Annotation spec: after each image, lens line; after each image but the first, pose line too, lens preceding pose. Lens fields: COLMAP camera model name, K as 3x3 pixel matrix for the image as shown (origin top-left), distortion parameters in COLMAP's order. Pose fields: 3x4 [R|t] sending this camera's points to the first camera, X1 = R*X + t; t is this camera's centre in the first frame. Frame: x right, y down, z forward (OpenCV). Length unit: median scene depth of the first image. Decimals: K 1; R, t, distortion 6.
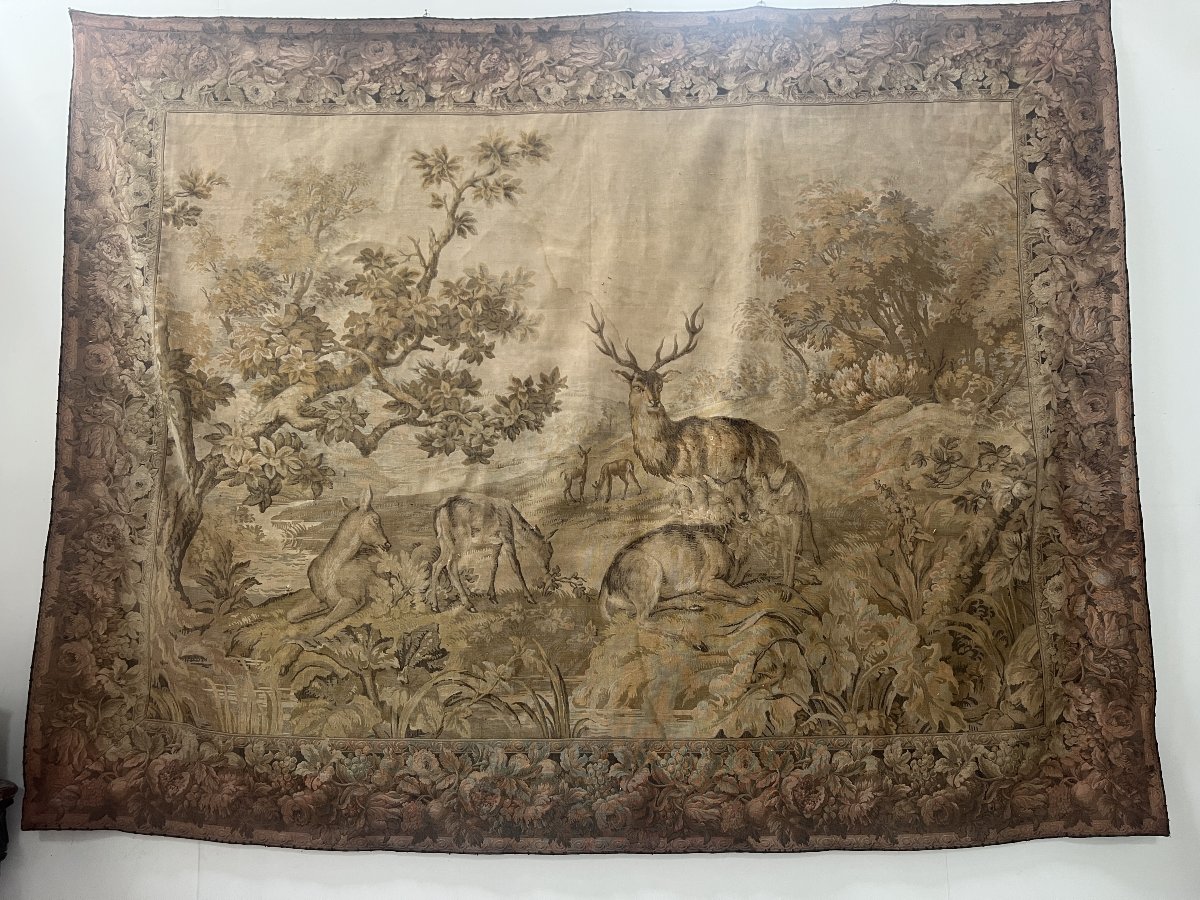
lens RADIAL K [[917.3, 0, 609.1], [0, 917.3, 457.1], [0, 0, 1]] dist [0.049006, -0.060255]
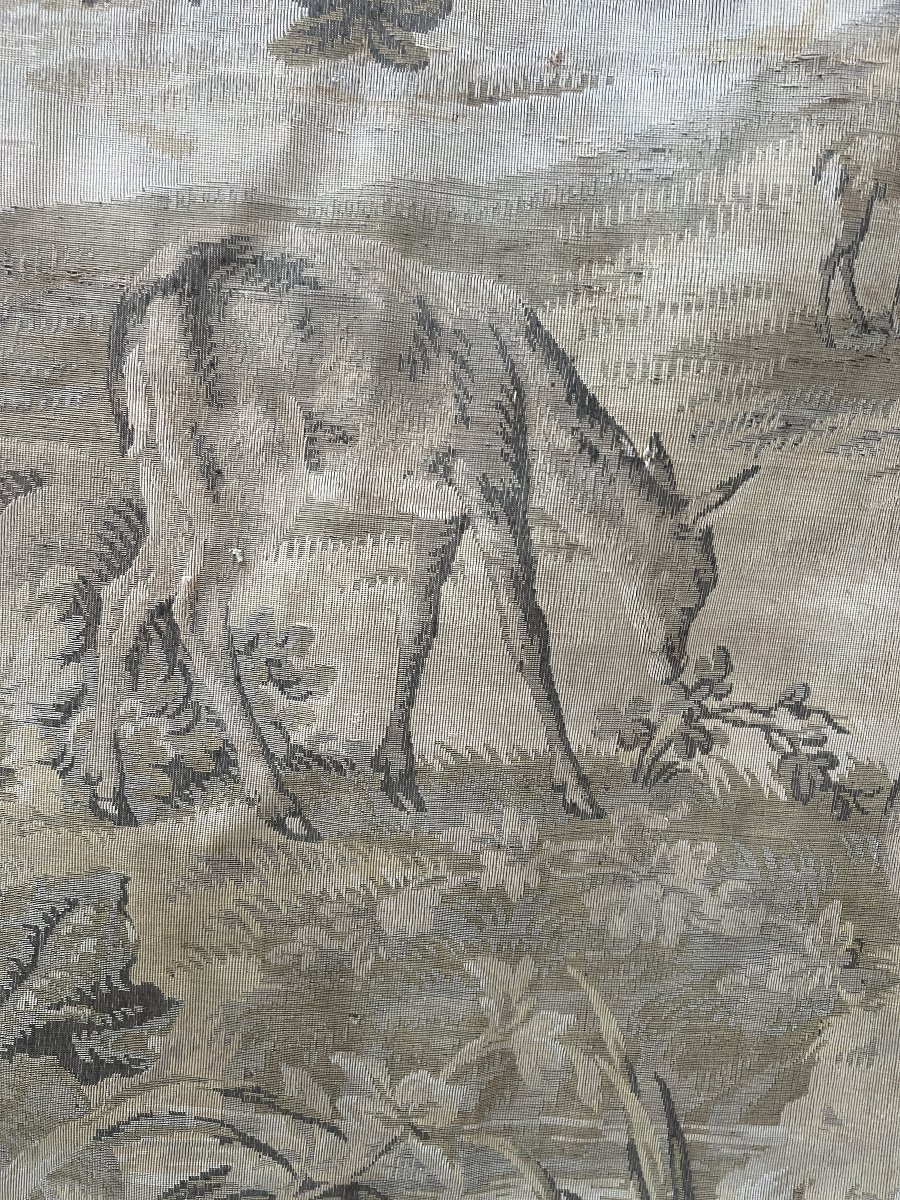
lens RADIAL K [[917.3, 0, 451.8], [0, 917.3, 606.7], [0, 0, 1]] dist [0.049006, -0.060255]
pose [[0.995545, 0.081925, 0.046668, -0.126058], [-0.090938, 0.965034, 0.245845, 0.064833], [-0.024895, -0.248994, 0.968185, 0.804148]]
